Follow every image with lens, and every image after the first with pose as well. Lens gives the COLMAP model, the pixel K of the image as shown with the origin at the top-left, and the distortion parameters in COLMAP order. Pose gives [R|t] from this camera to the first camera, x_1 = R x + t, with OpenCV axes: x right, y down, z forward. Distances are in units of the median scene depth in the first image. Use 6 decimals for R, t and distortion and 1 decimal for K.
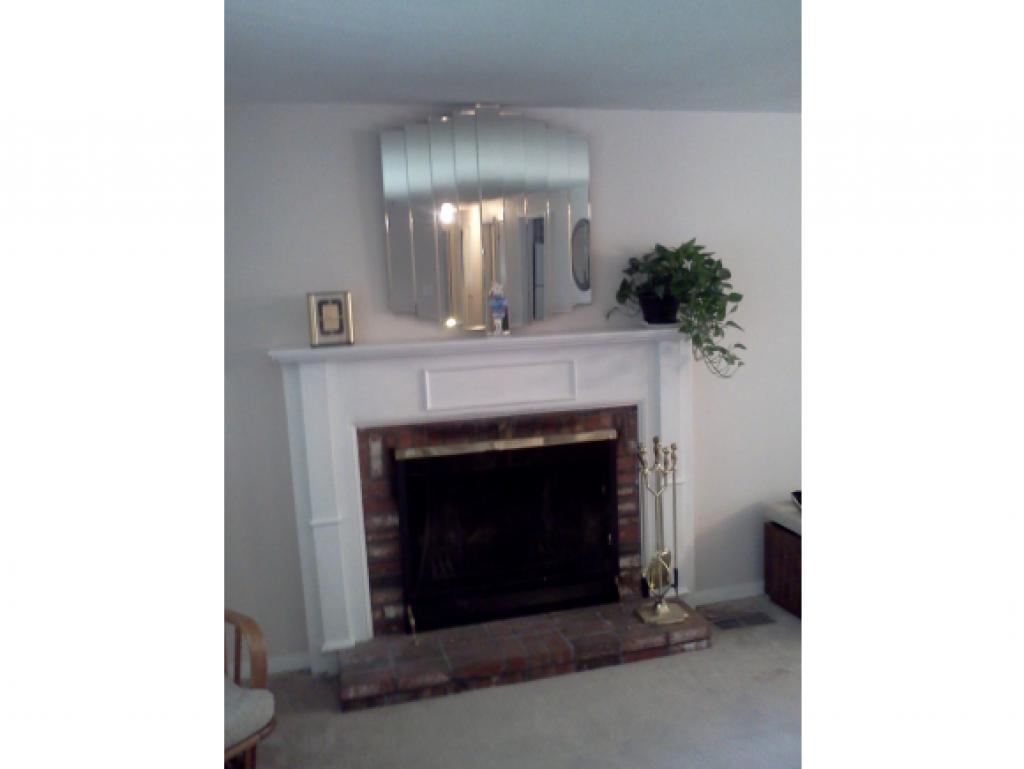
lens RADIAL K [[688.9, 0, 511.2], [0, 688.9, 401.5], [0, 0, 1]] dist [-0.003653, -0.000587]
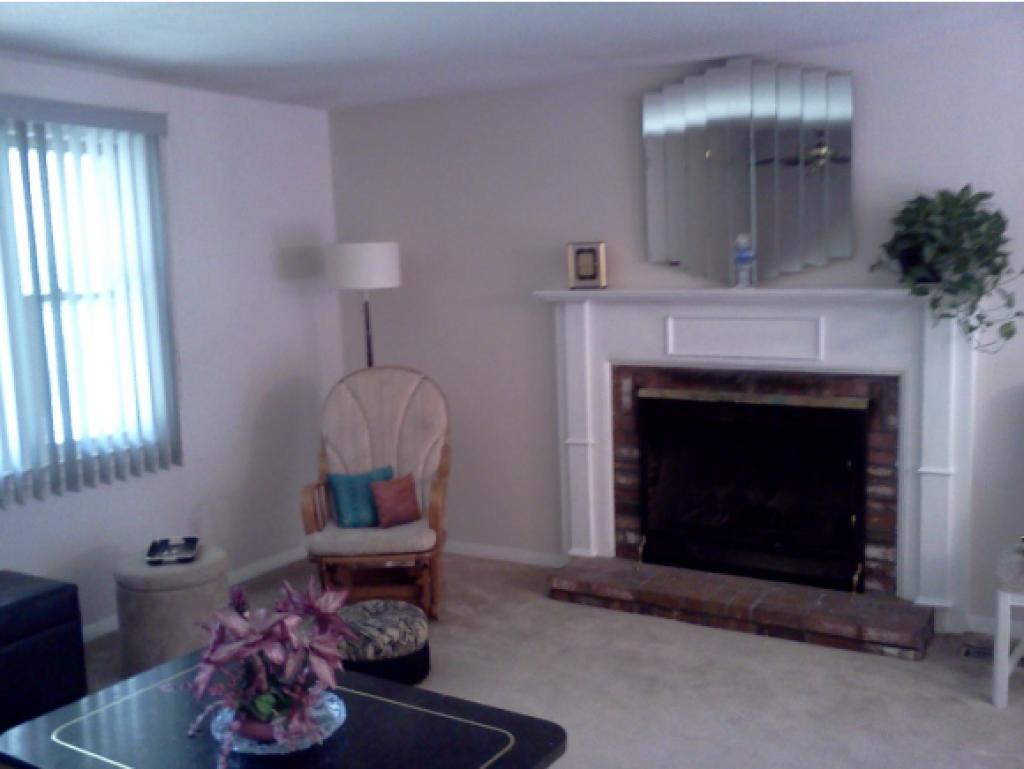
lens RADIAL K [[1032.9, 0, 512.2], [0, 1032.9, 390.4], [0, 0, 1]] dist [-0.002261, 0.004854]
pose [[0.717972, 0.129179, -0.683980, 0.777389], [-0.088184, 0.991592, 0.094709, -0.060664], [0.690463, -0.007683, 0.723327, -0.297423]]
